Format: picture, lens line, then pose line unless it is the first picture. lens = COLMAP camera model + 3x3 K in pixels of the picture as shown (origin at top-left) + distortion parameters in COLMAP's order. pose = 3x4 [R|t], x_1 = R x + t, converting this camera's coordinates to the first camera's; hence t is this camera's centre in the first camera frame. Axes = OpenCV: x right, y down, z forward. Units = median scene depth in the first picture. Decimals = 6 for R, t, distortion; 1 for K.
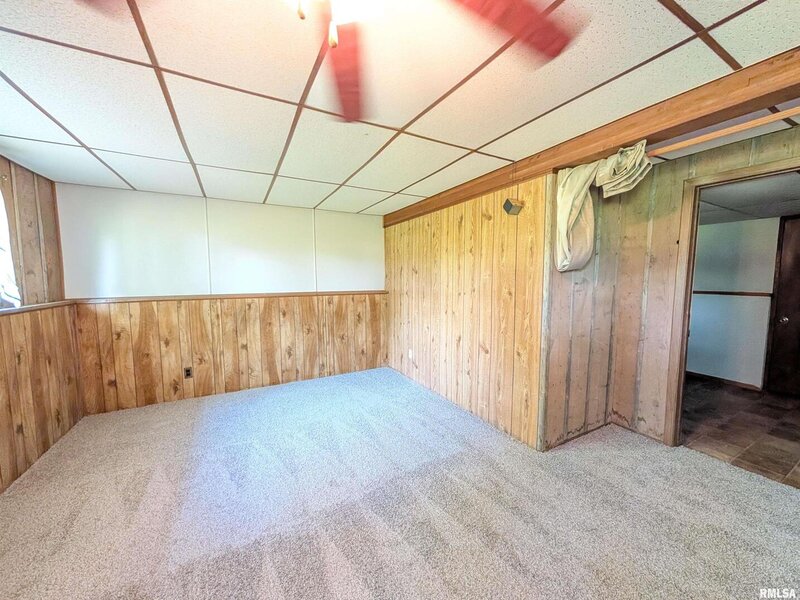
lens RADIAL K [[300.5, 0, 400.0], [0, 300.5, 300.0], [0, 0, 1]] dist [0.000176, 0.000101]
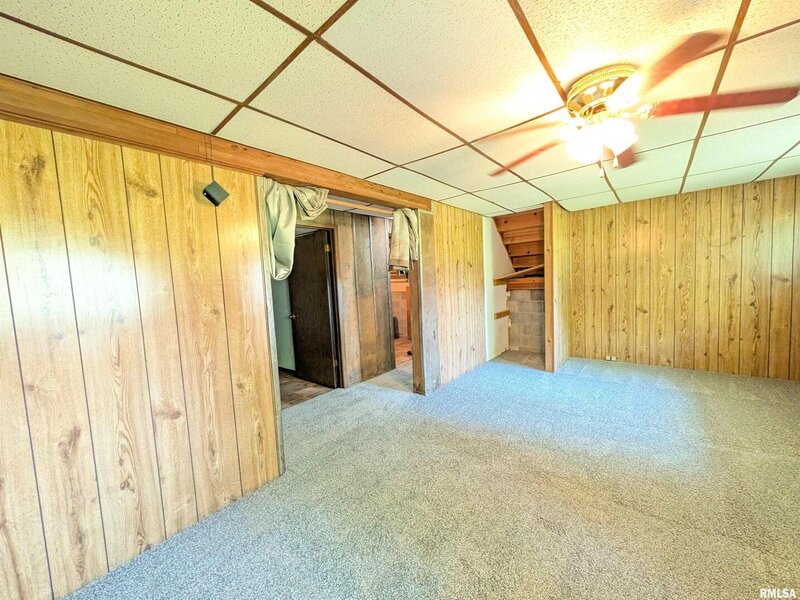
lens RADIAL K [[300.5, 0, 400.0], [0, 300.5, 300.0], [0, 0, 1]] dist [0.000176, 0.000101]
pose [[-0.352812, -0.041257, 0.934784, -0.463156], [0.128009, 0.987506, 0.091898, -0.058818], [-0.926896, 0.152084, -0.343123, 0.824040]]
